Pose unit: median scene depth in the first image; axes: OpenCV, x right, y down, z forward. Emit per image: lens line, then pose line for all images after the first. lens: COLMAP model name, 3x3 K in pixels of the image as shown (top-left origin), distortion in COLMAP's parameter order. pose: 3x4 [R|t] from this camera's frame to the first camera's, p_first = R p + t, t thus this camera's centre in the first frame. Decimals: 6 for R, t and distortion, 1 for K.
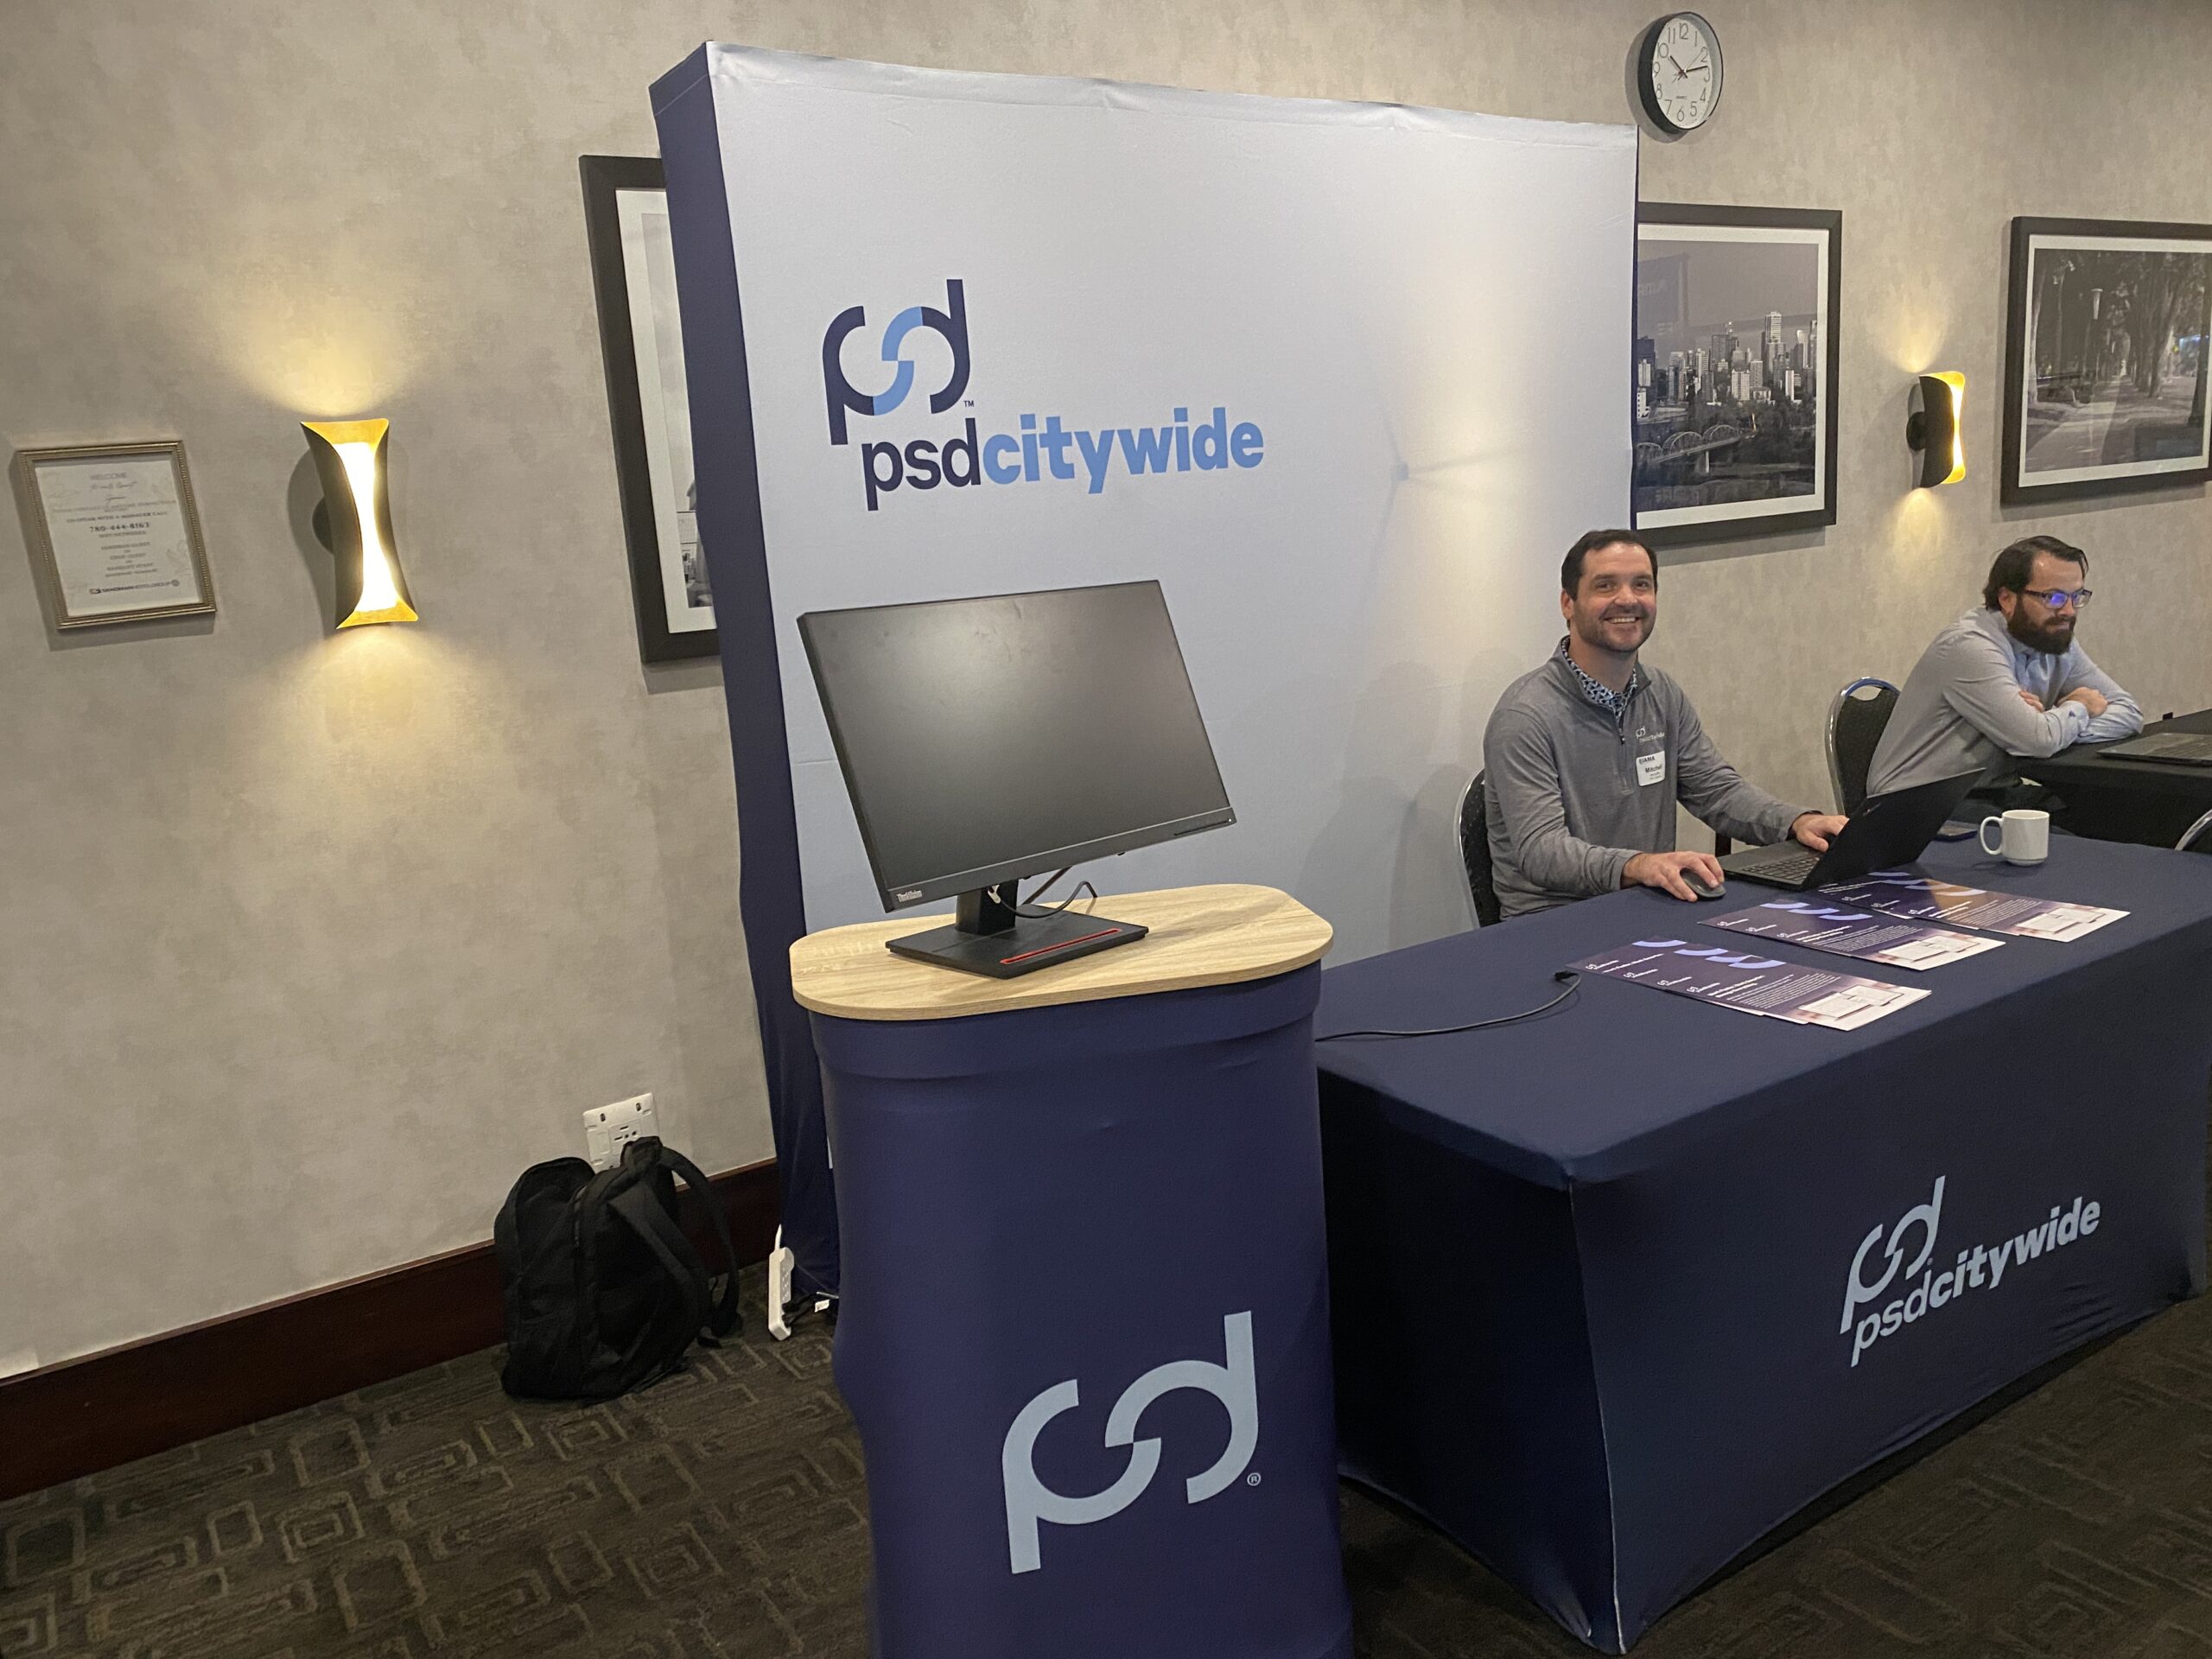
lens RADIAL K [[1691.1, 0, 1125.9], [0, 1691.1, 827.6], [0, 0, 1]] dist [0.034930, -0.033156]
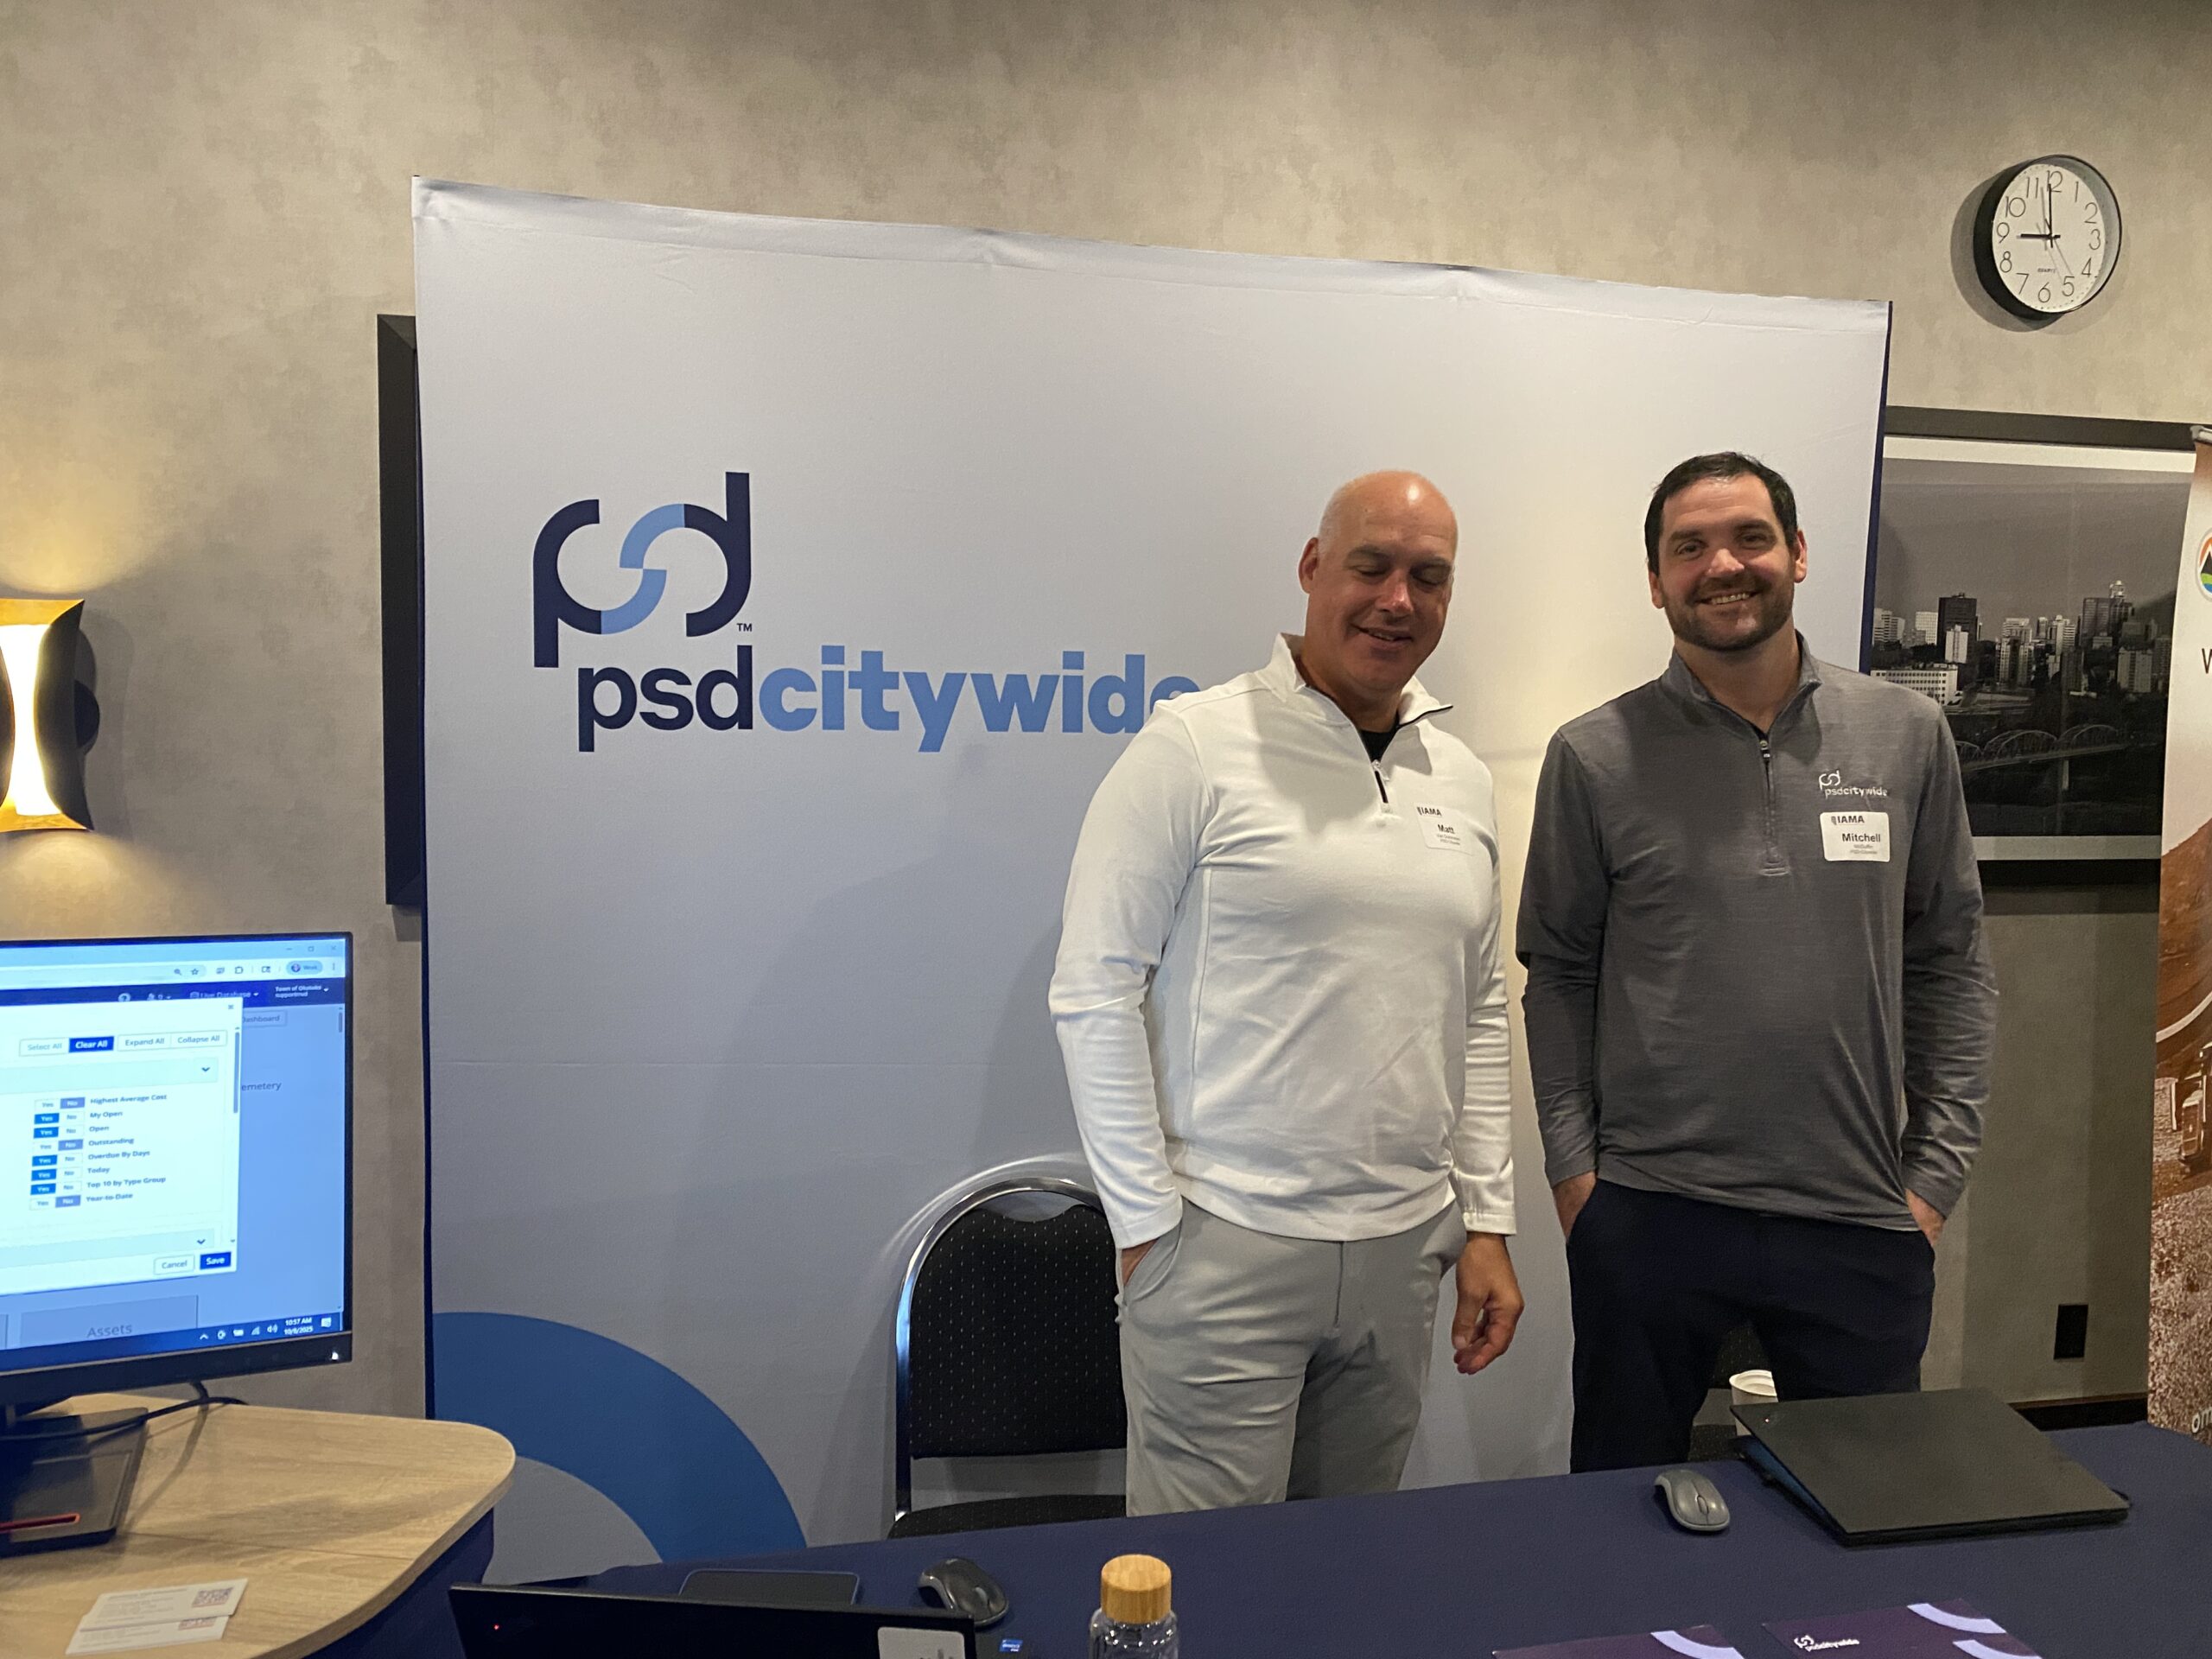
lens RADIAL K [[1691.1, 0, 1100.2], [0, 1691.1, 821.5], [0, 0, 1]] dist [0.034930, -0.033156]
pose [[0.931287, 0.112268, -0.346554, 0.325778], [-0.149813, 0.985188, -0.083434, -0.117978], [0.332054, 0.129620, 0.934312, 0.329455]]
